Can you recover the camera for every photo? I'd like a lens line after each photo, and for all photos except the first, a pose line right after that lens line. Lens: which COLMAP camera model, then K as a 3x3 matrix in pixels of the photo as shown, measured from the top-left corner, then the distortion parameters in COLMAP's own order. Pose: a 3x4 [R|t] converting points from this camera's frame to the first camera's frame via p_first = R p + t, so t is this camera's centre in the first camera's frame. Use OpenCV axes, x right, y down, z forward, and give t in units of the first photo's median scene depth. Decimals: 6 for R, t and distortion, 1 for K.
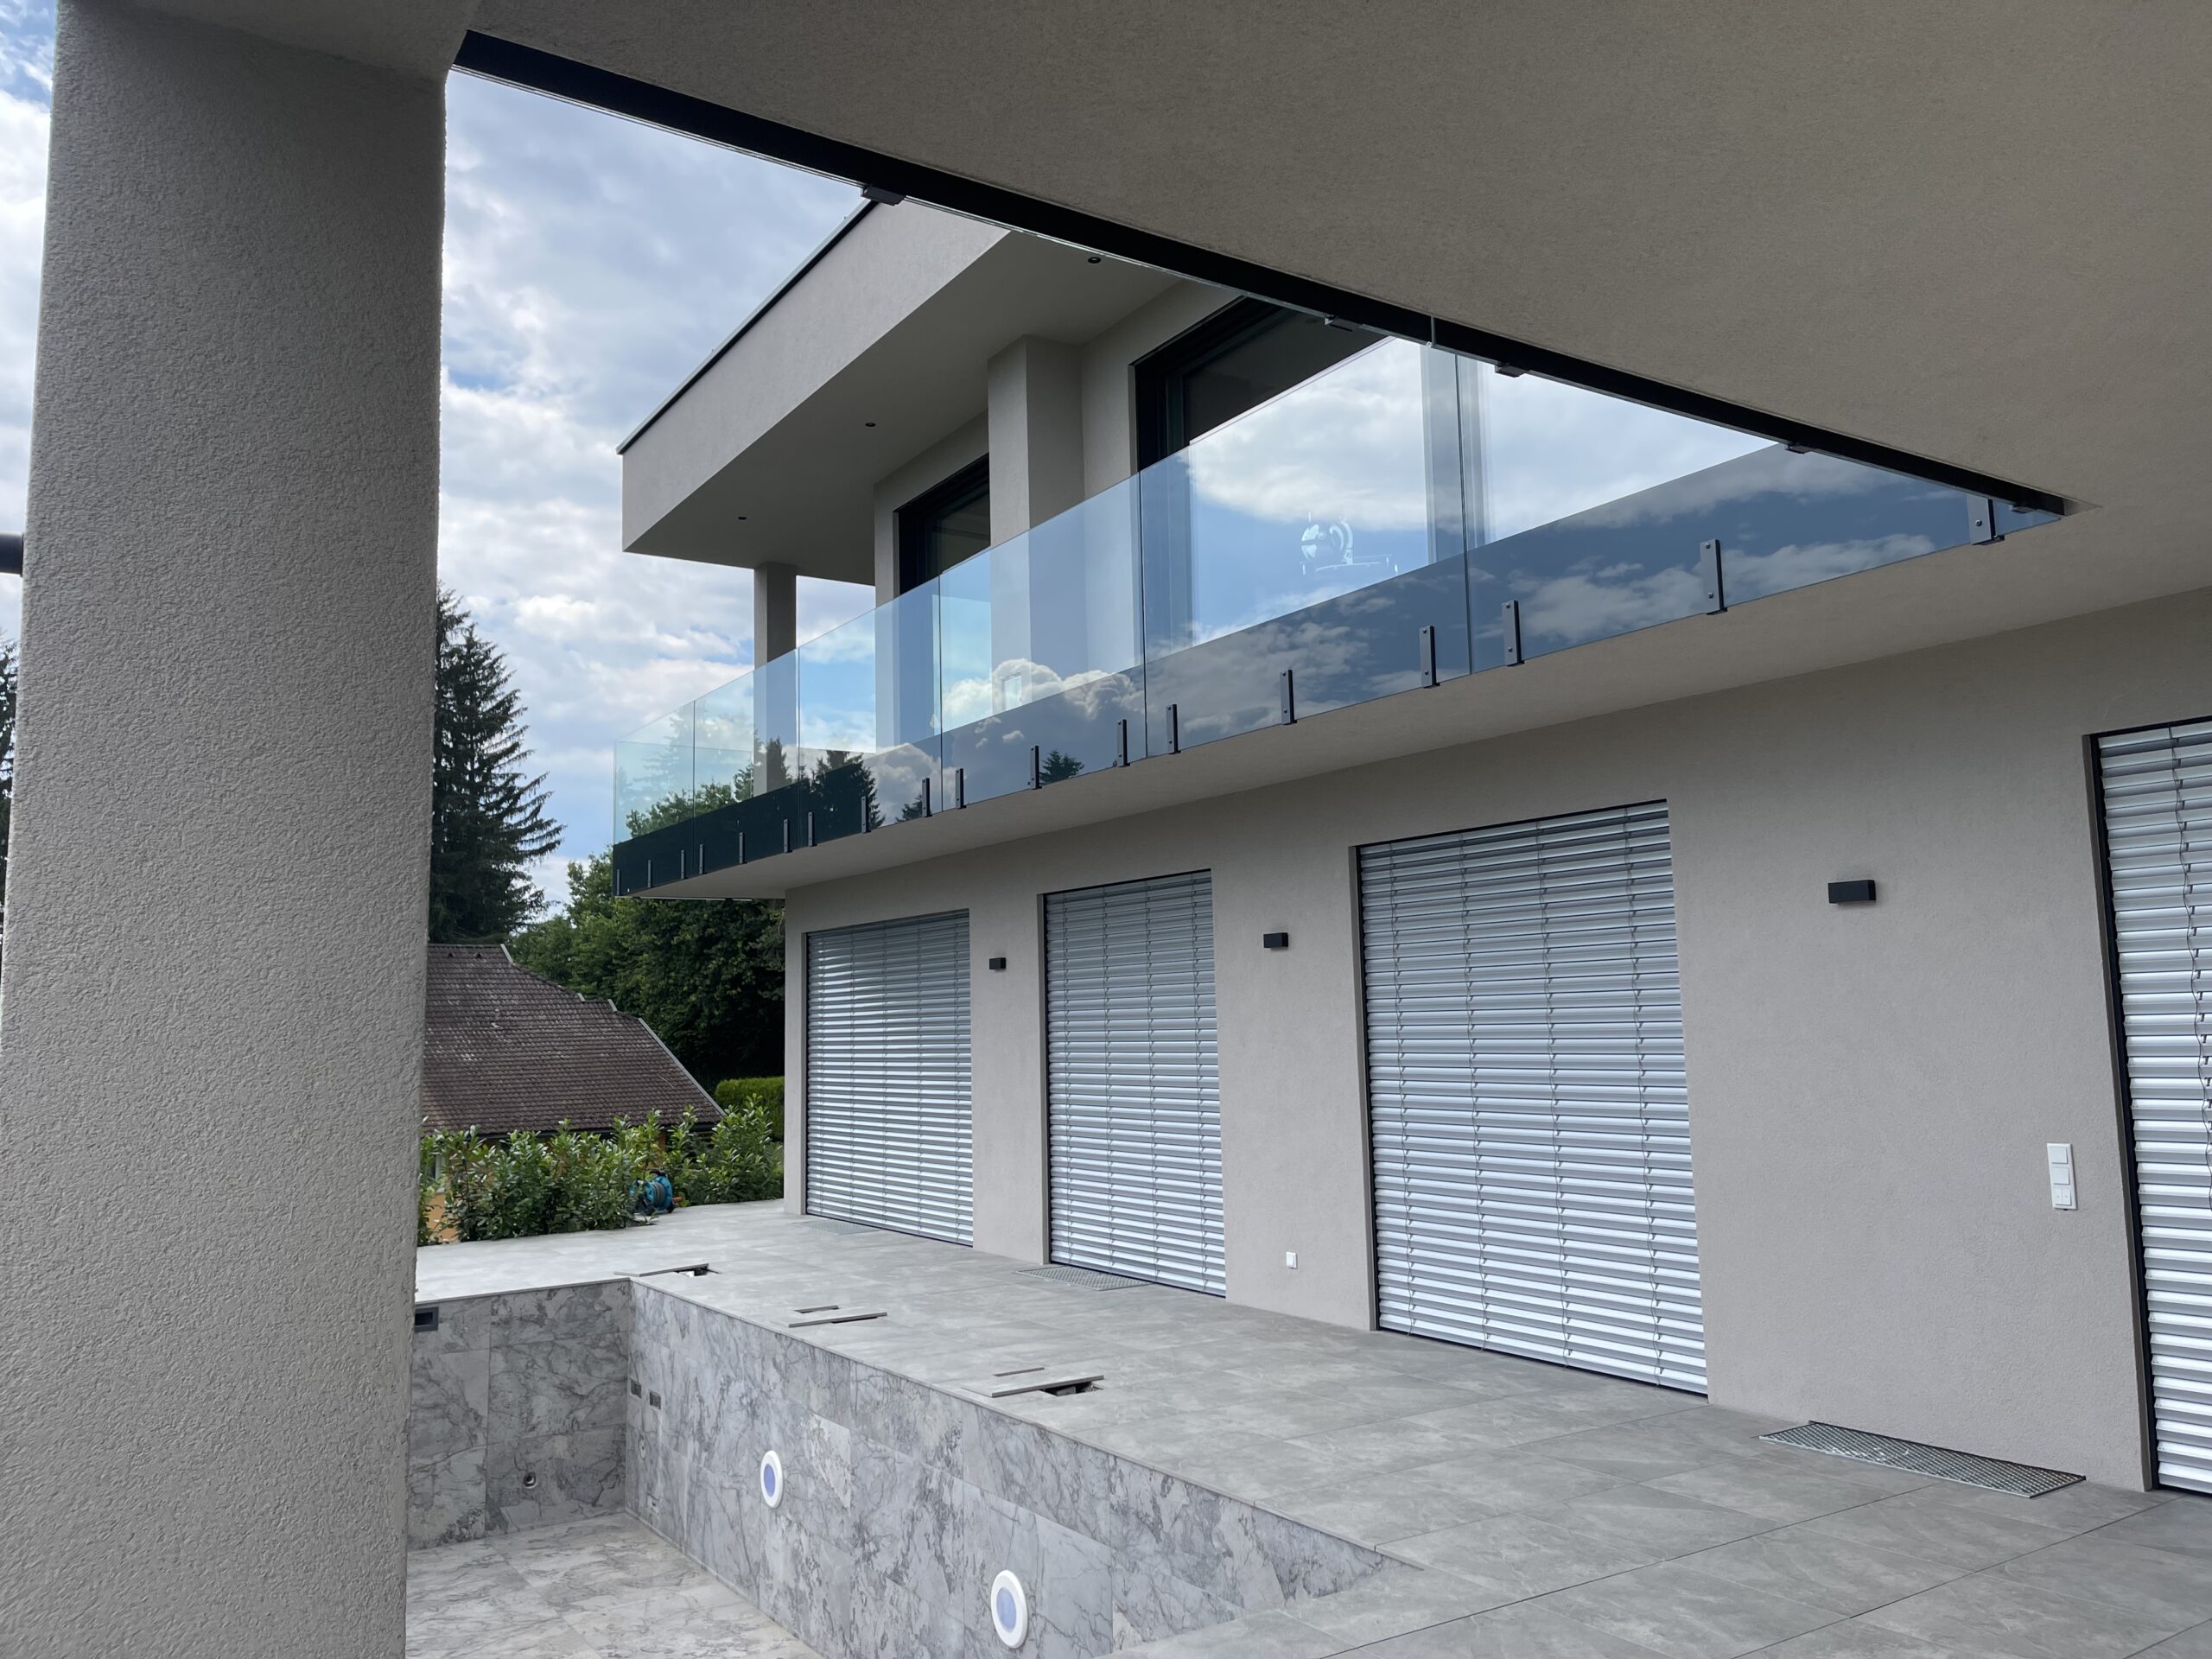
lens RADIAL K [[1657.8, 0, 1106.0], [0, 1657.8, 829.5], [0, 0, 1]] dist [0.059604, -0.093477]
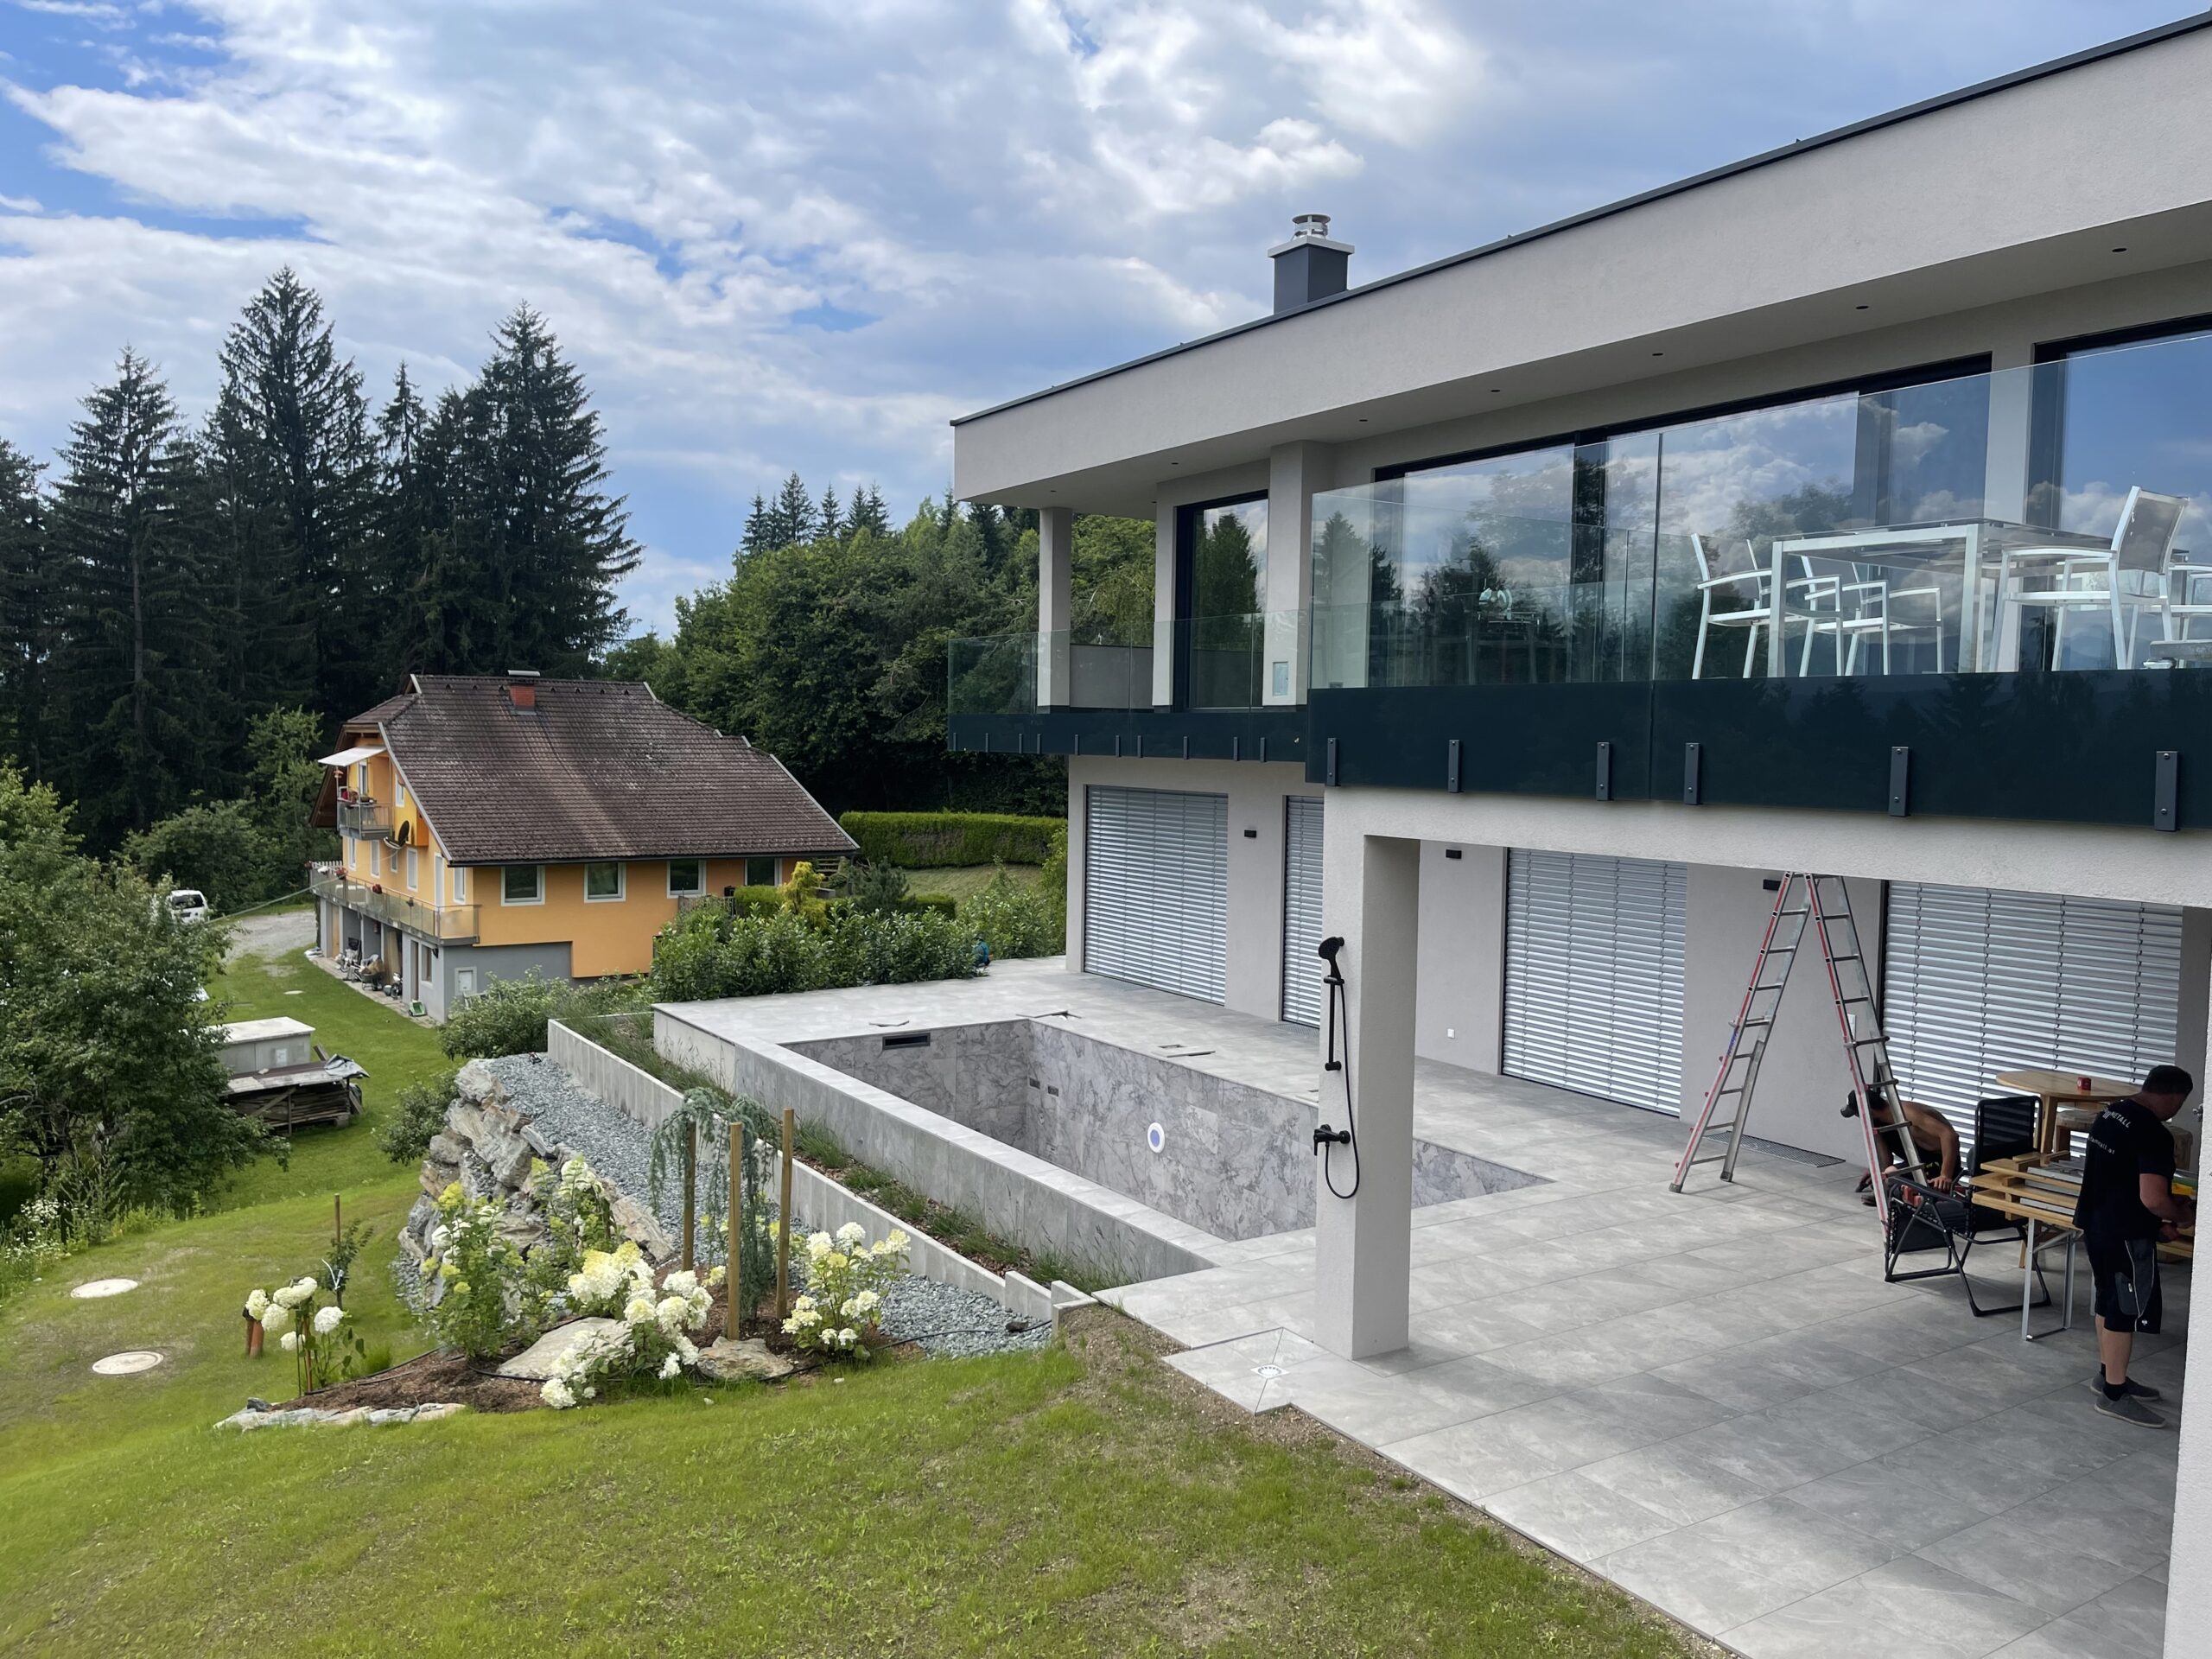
lens RADIAL K [[1657.8, 0, 1106.0], [0, 1657.8, 829.5], [0, 0, 1]] dist [0.059604, -0.093477]
pose [[0.999157, 0.040822, -0.004256, -0.221853], [-0.039456, 0.983886, 0.174391, -0.214389], [0.011307, -0.174077, 0.984667, -0.609013]]
